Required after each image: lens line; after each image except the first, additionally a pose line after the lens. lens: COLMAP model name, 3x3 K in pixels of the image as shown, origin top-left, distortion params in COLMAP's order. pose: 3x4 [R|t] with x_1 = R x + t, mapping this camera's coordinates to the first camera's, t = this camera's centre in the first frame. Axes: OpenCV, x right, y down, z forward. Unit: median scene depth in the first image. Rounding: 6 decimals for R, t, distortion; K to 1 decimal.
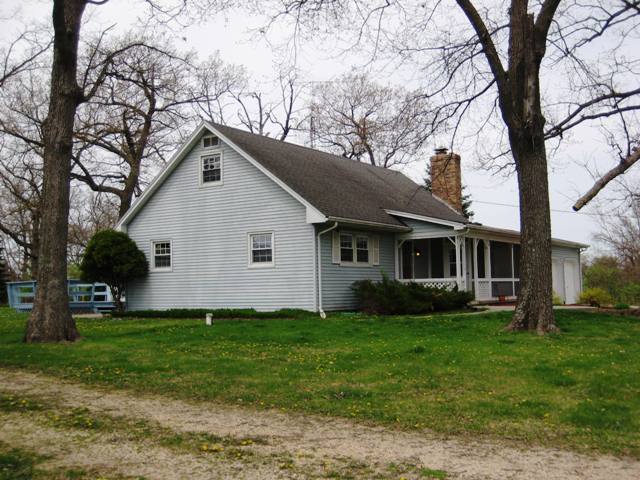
lens RADIAL K [[792.9, 0, 319.4], [0, 792.9, 238.4], [0, 0, 1]] dist [-0.176926, 0.000000]
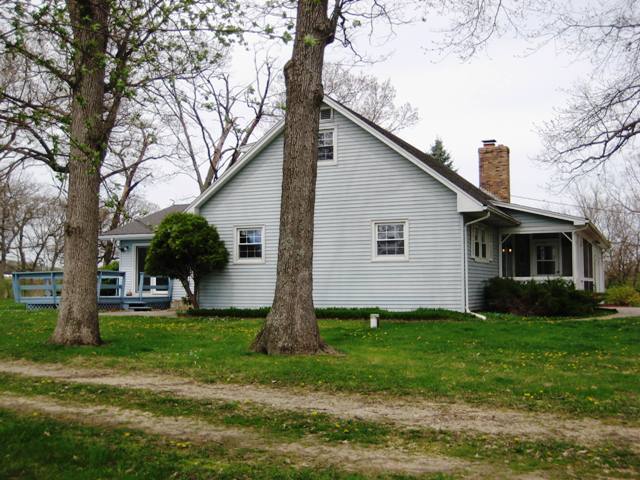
lens RADIAL K [[792.9, 0, 320.1], [0, 792.9, 241.1], [0, 0, 1]] dist [-0.176926, 0.000000]
pose [[0.985154, 0.026939, 0.169545, -0.274369], [-0.028084, 0.999596, 0.004356, 0.012185], [-0.169359, -0.009053, 0.985513, 0.140548]]
